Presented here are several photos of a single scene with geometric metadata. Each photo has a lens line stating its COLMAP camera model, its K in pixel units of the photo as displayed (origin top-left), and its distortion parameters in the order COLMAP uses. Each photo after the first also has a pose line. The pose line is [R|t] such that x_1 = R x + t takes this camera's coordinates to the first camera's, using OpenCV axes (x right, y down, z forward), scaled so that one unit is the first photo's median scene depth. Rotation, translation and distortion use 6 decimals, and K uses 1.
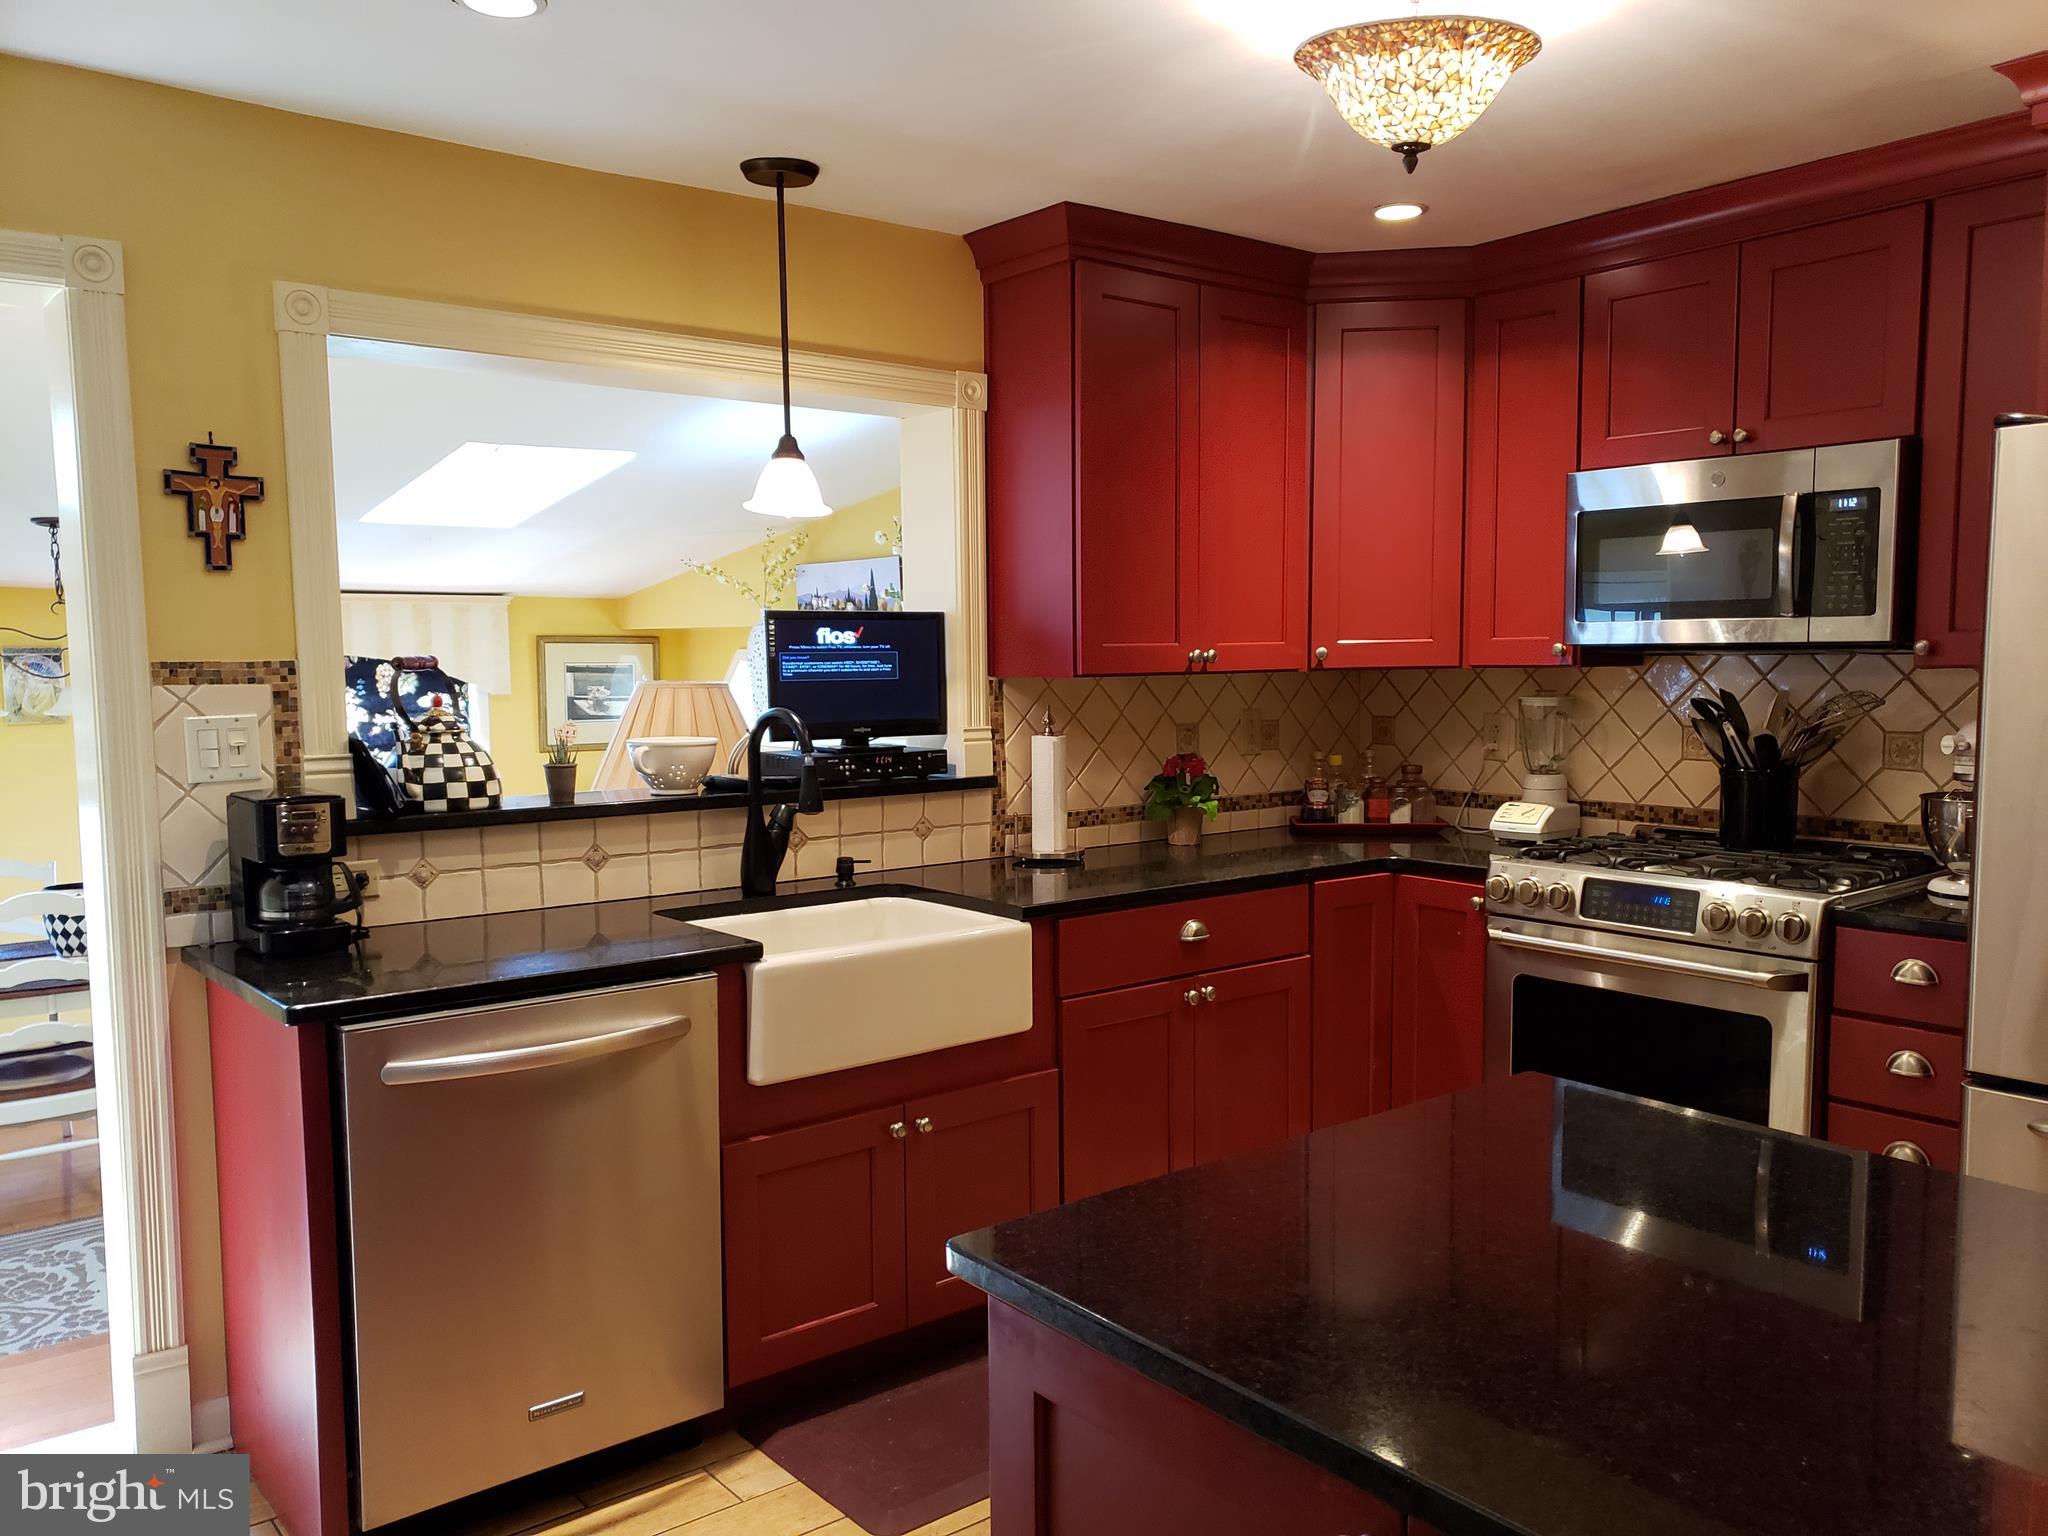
lens RADIAL K [[1591.2, 0, 1054.0], [0, 1591.2, 777.6], [0, 0, 1]] dist [0.041098, -0.001672]
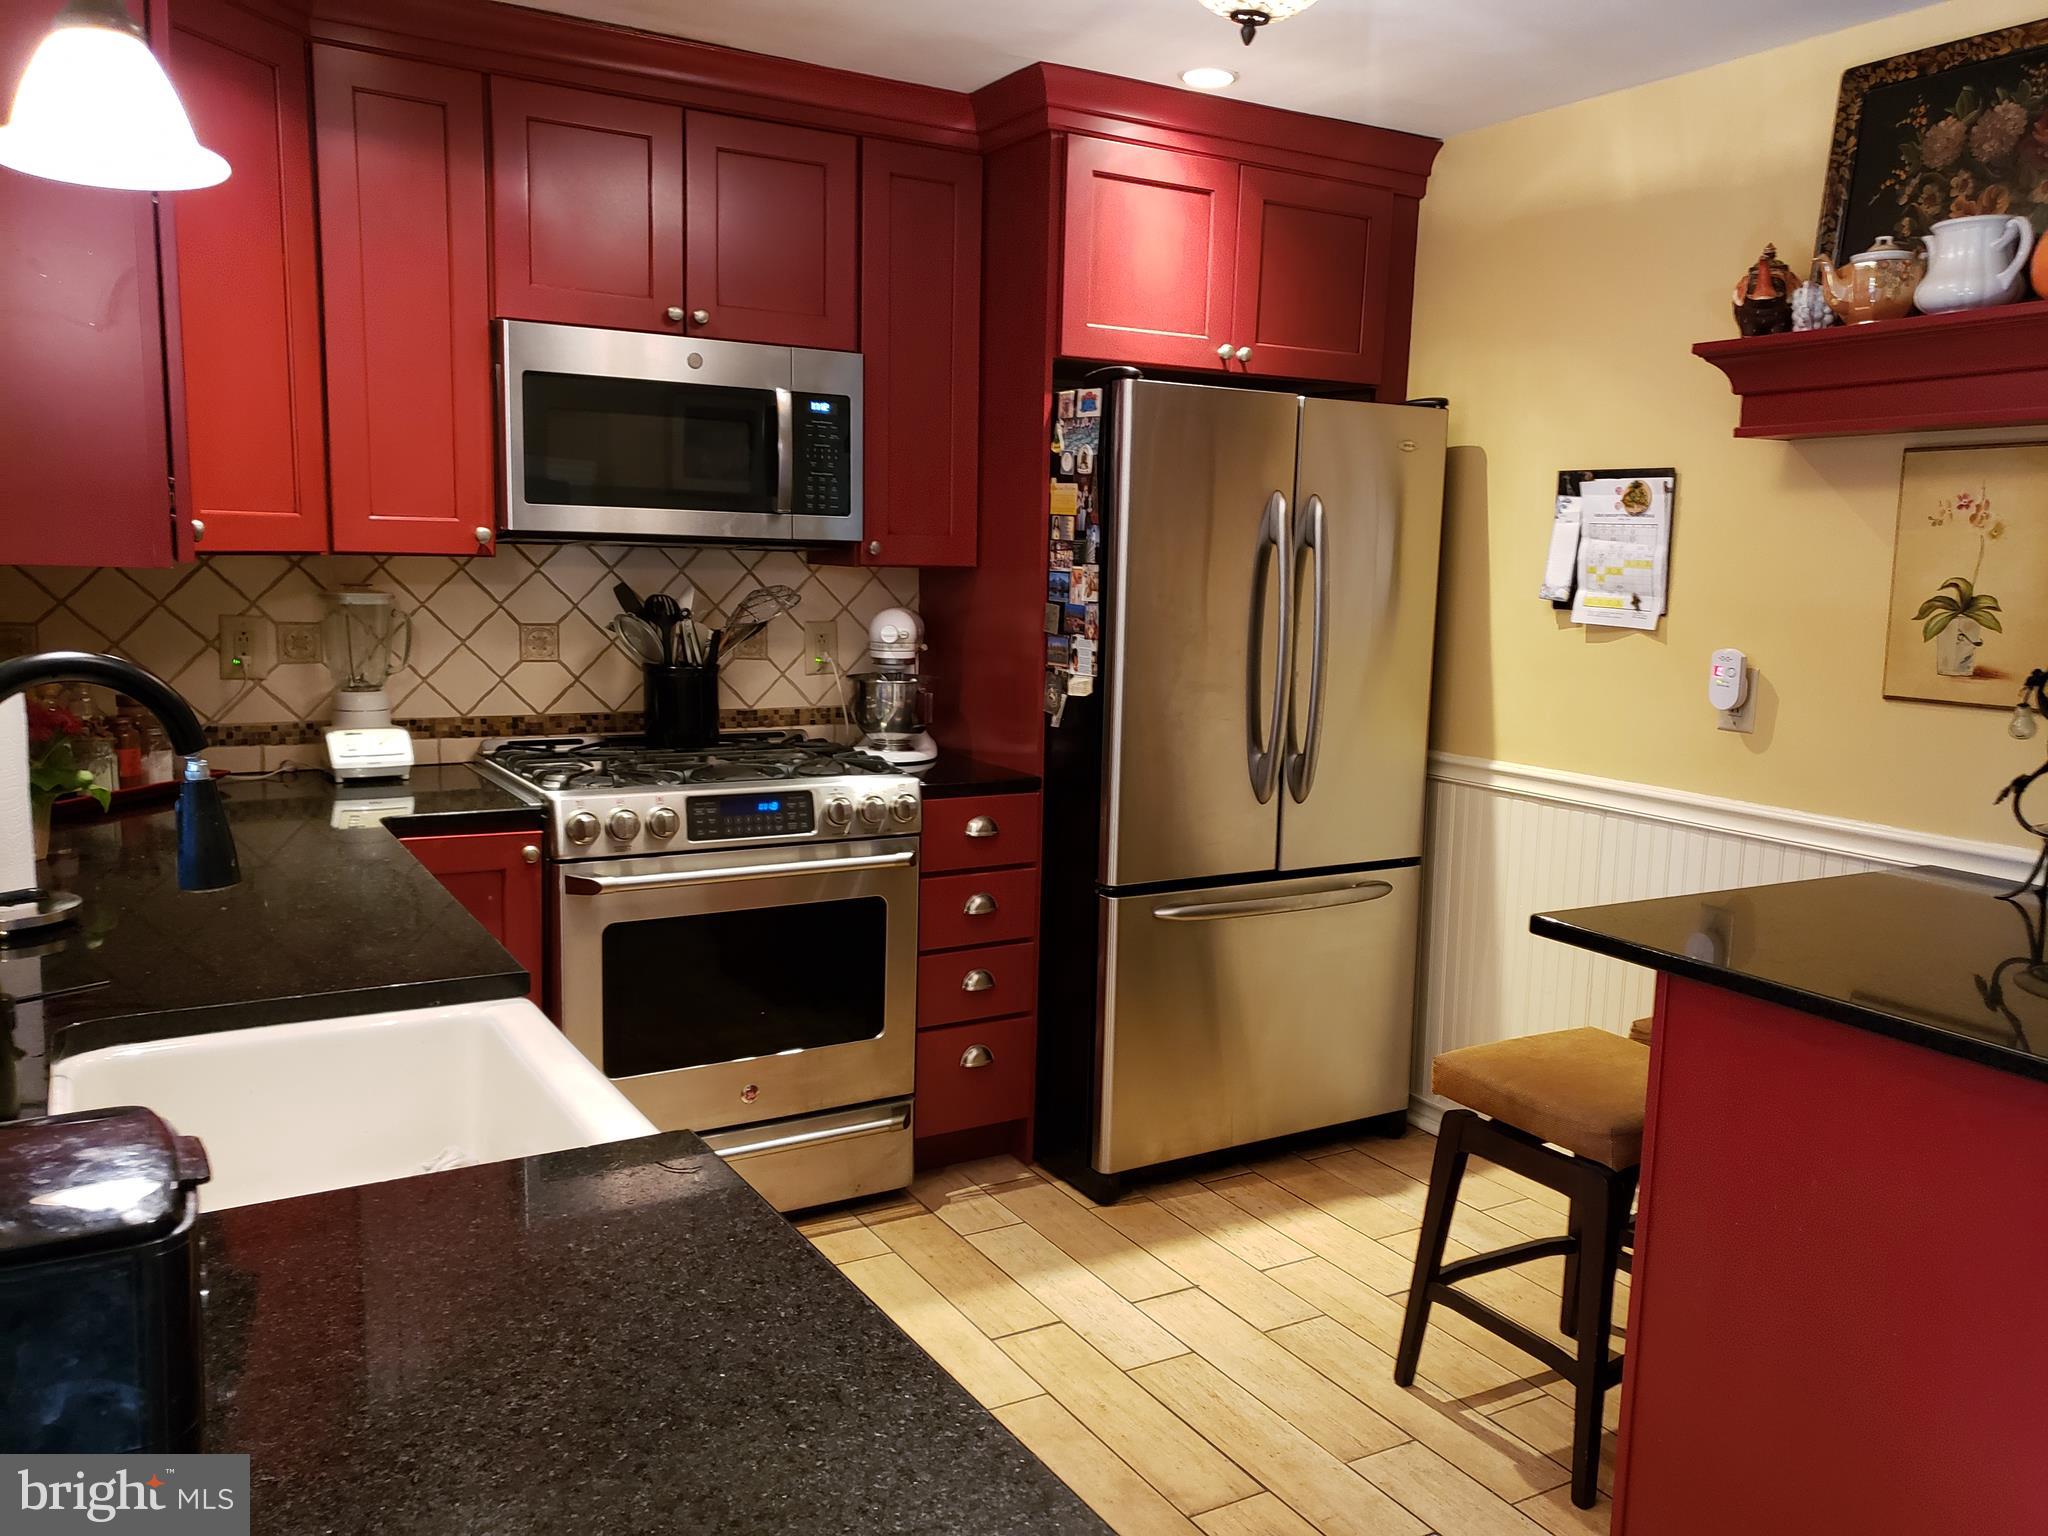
lens RADIAL K [[1591.2, 0, 1054.0], [0, 1591.2, 777.6], [0, 0, 1]] dist [0.041098, -0.001672]
pose [[0.158527, -0.127813, 0.979047, -0.489418], [0.052642, 0.991270, 0.120885, -0.043770], [-0.985950, 0.032376, 0.163872, 0.622086]]
